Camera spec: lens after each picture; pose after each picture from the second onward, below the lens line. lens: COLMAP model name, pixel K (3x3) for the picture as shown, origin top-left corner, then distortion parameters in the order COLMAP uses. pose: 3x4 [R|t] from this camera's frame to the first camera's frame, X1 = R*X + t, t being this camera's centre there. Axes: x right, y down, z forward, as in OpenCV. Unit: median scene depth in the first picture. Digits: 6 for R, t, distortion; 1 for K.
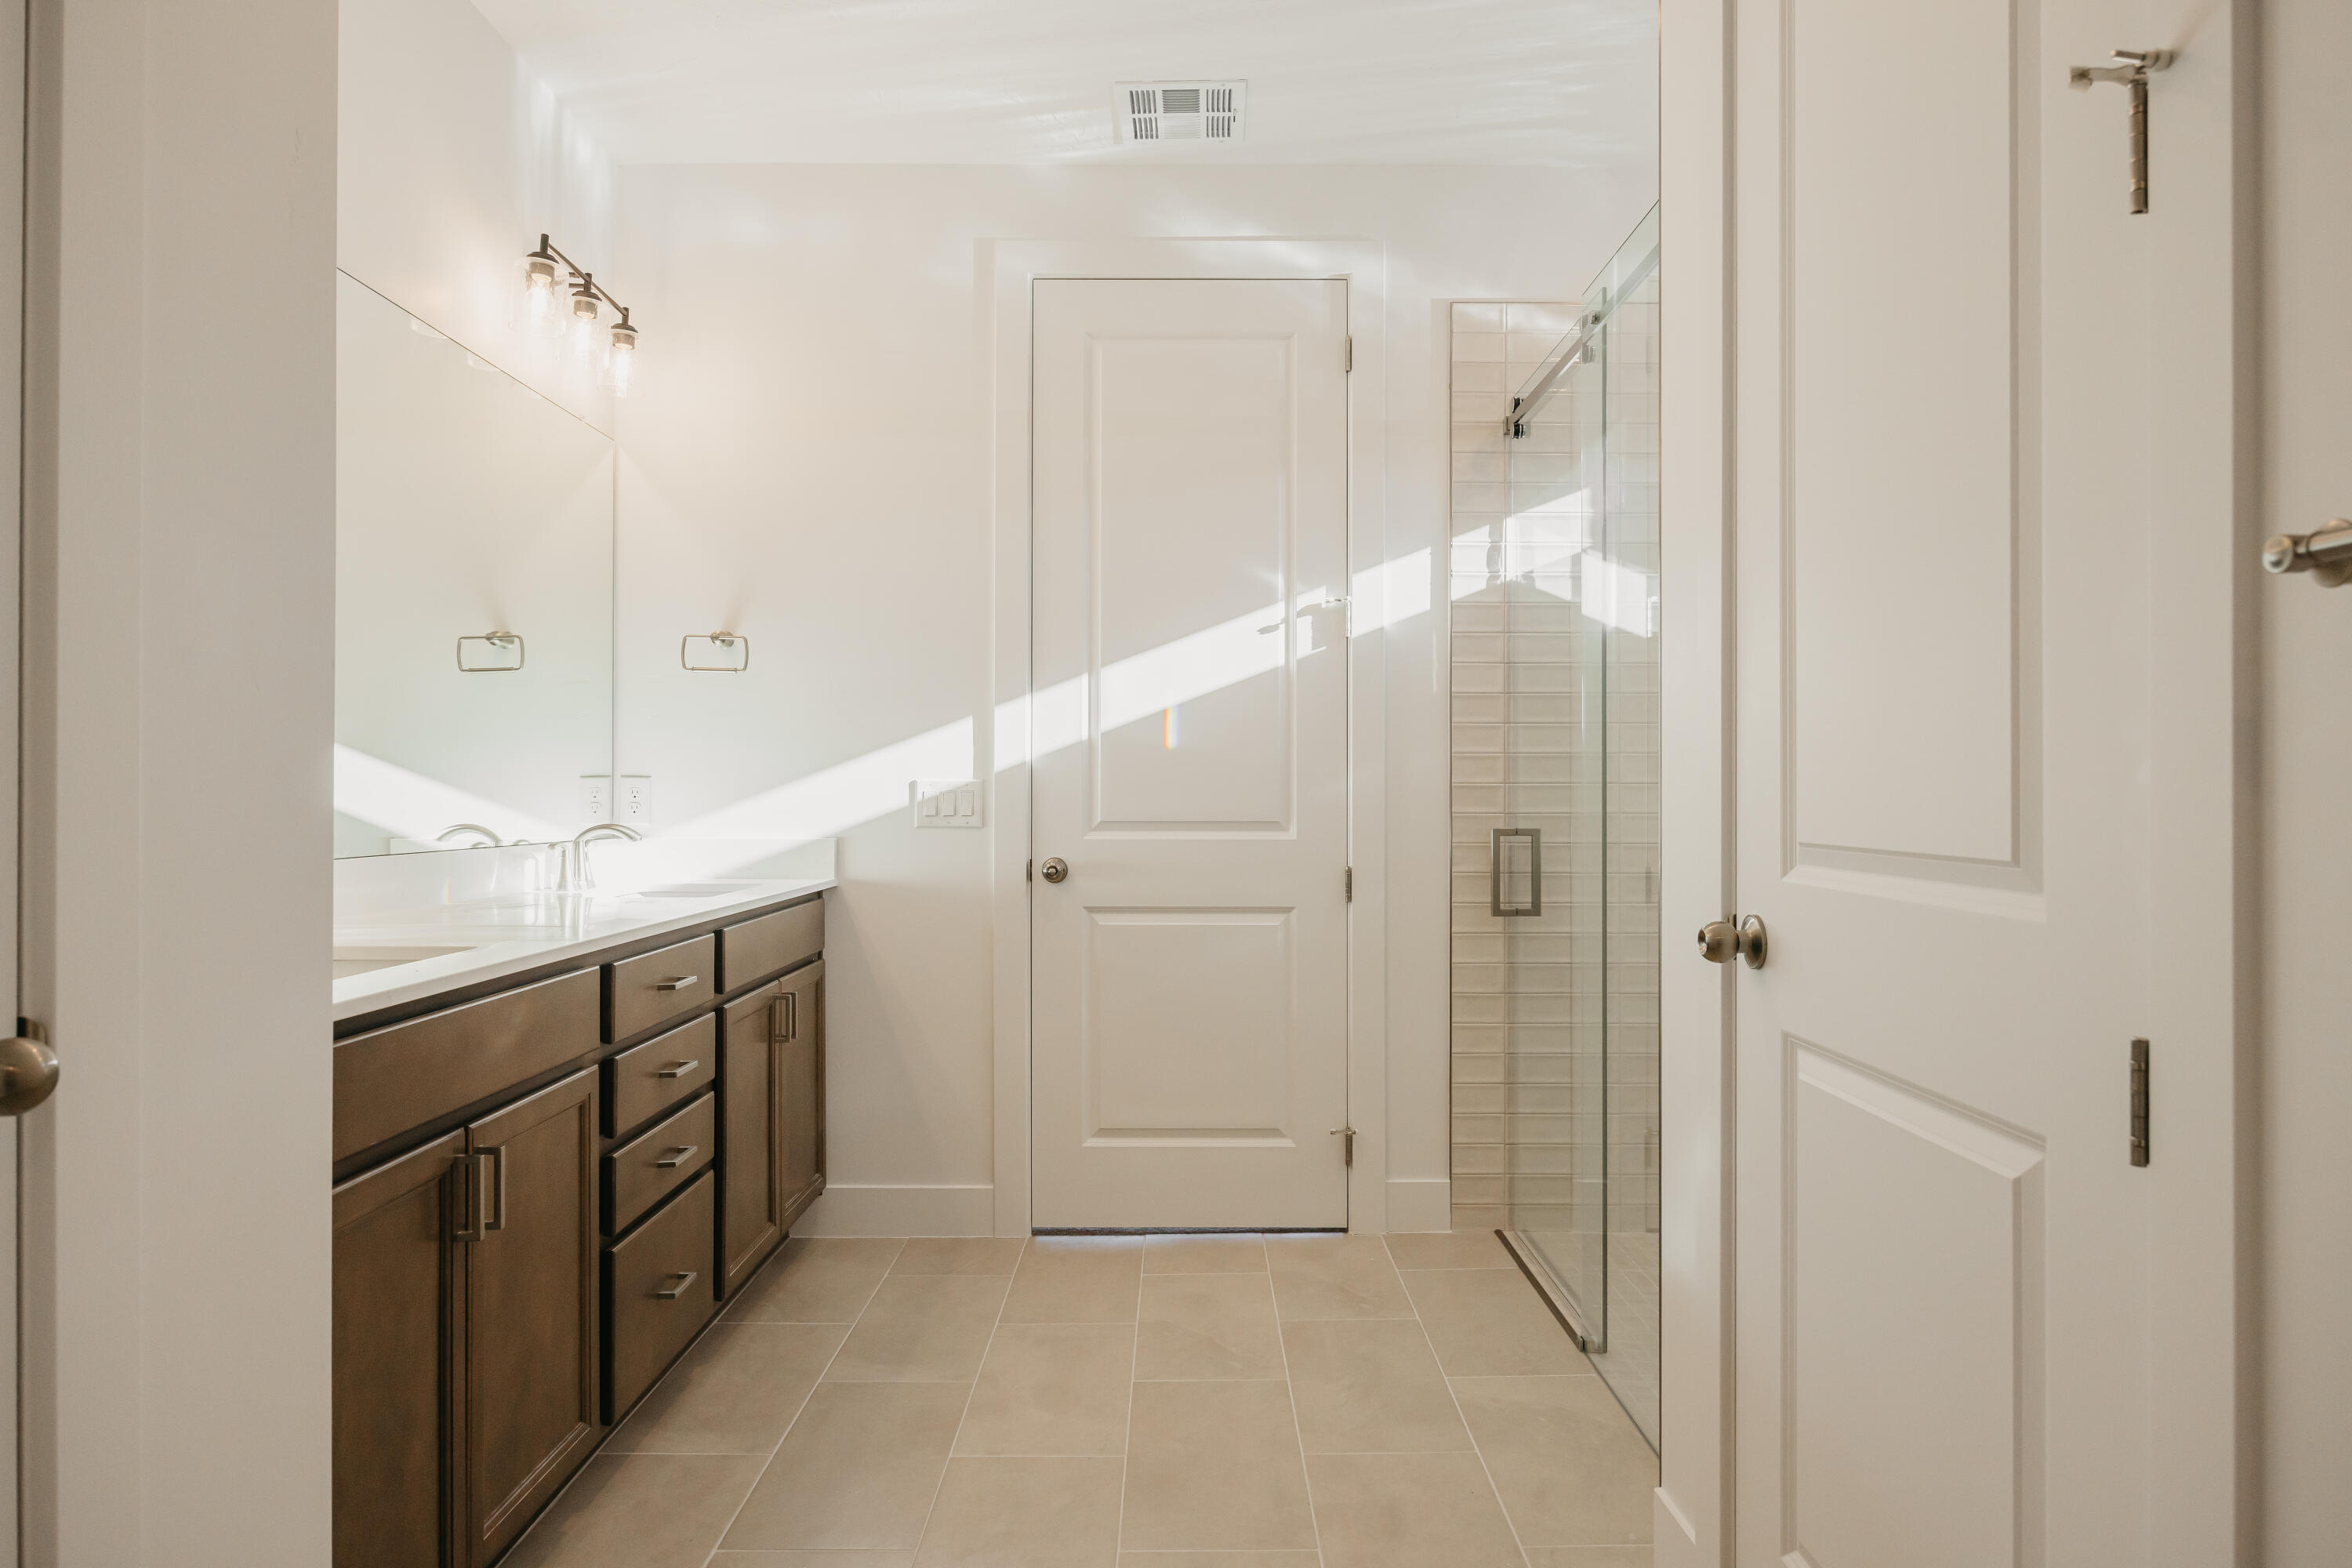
lens RADIAL K [[1232.6, 0, 1176.0], [0, 1232.6, 784.0], [0, 0, 1]] dist [-0.006468, -0.000433]
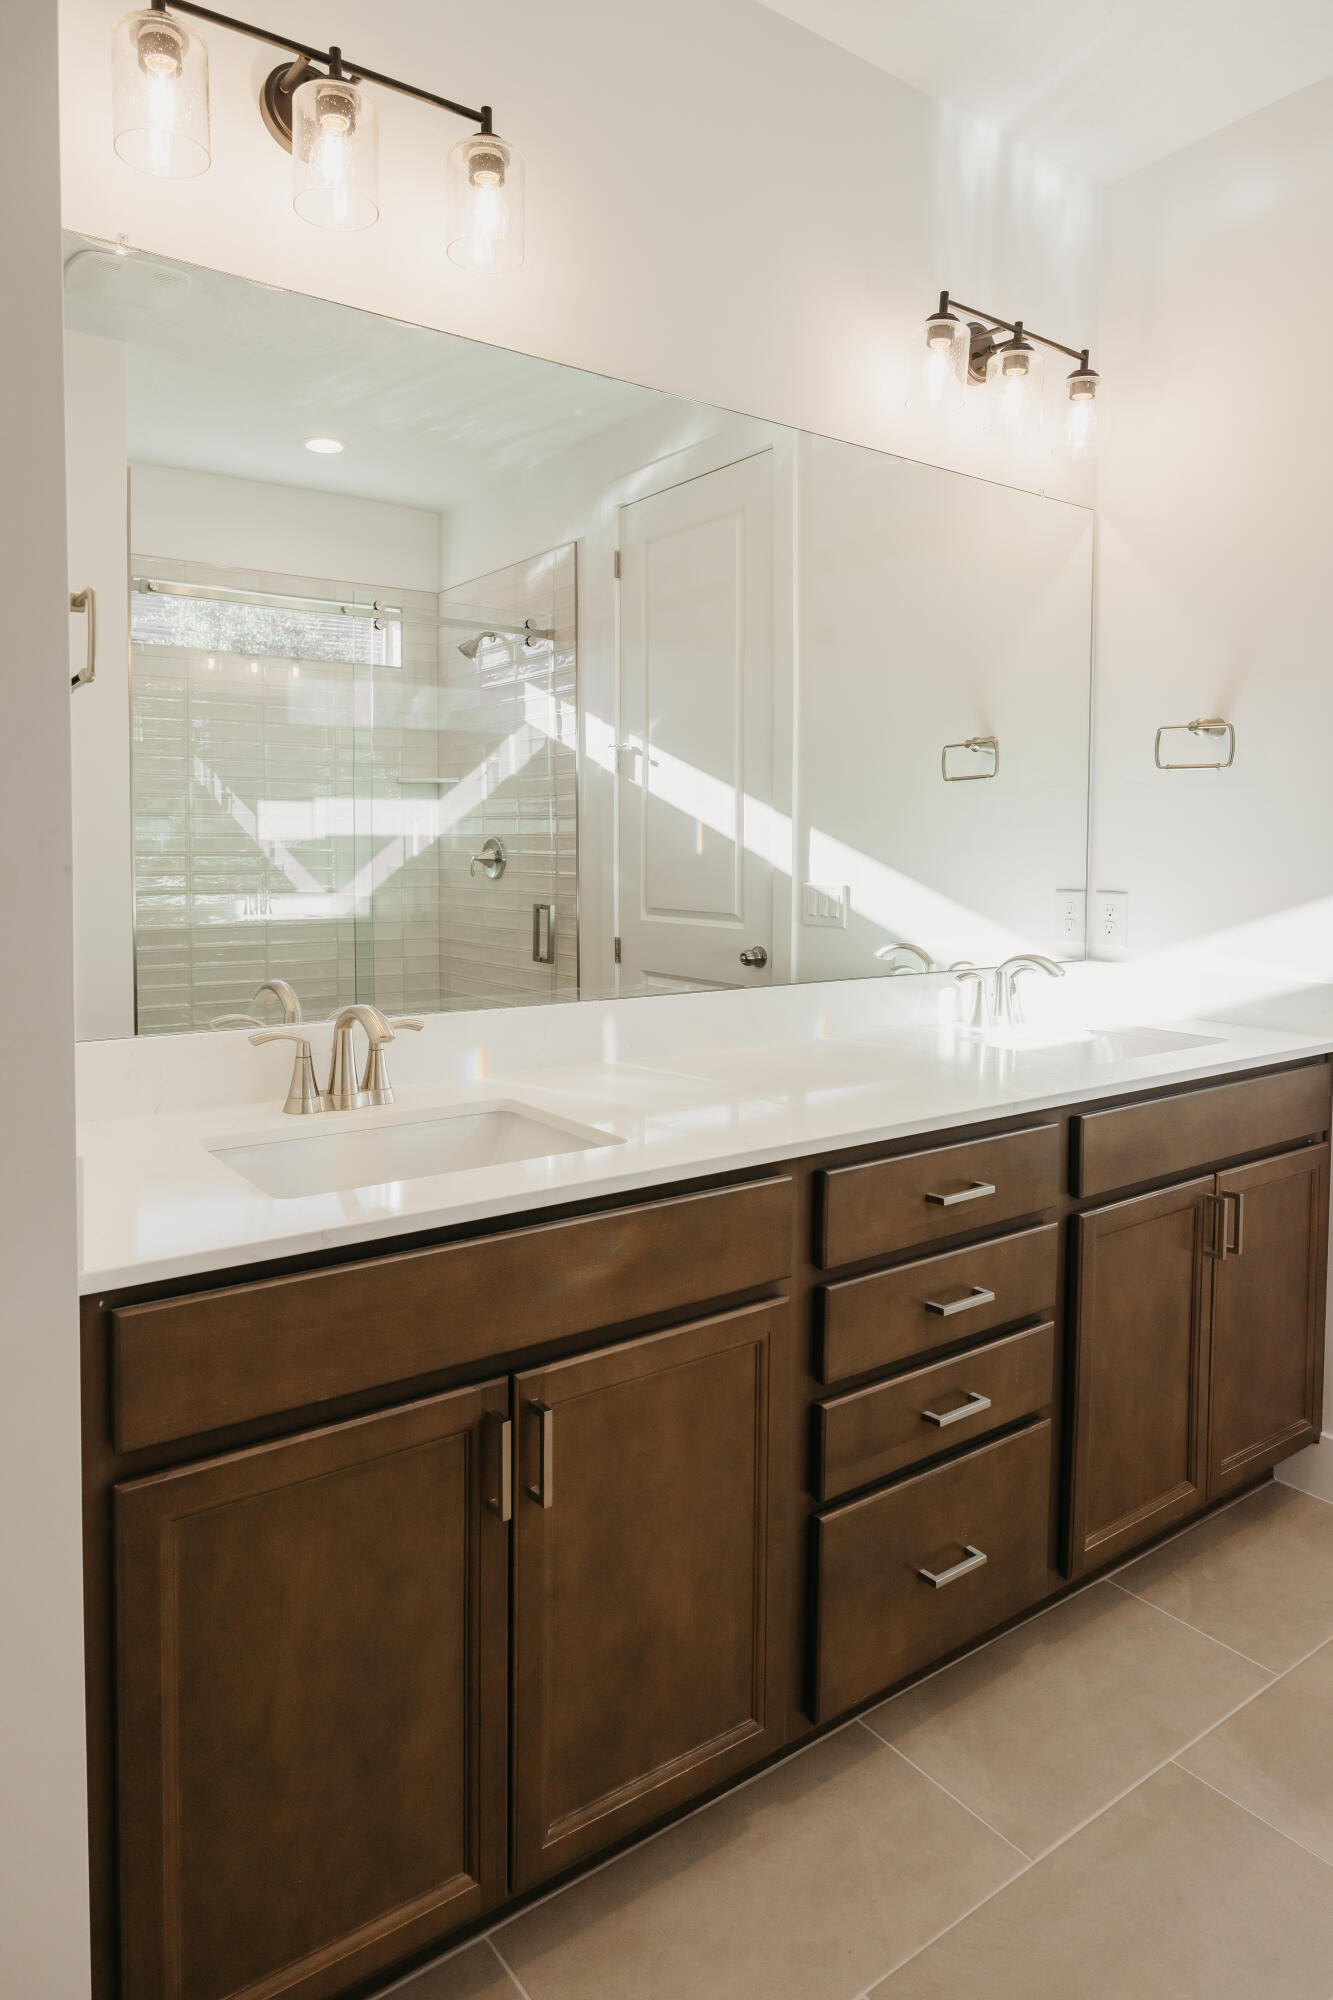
lens RADIAL K [[1048.1, 0, 666.5], [0, 1048.1, 1000.0], [0, 0, 1]] dist [-0.006468, -0.000433]
pose [[0.537012, 0.054253, -0.841828, 0.037720], [0.037814, 0.995379, 0.088271, -0.020266], [0.842727, -0.079235, 0.532478, 0.446510]]
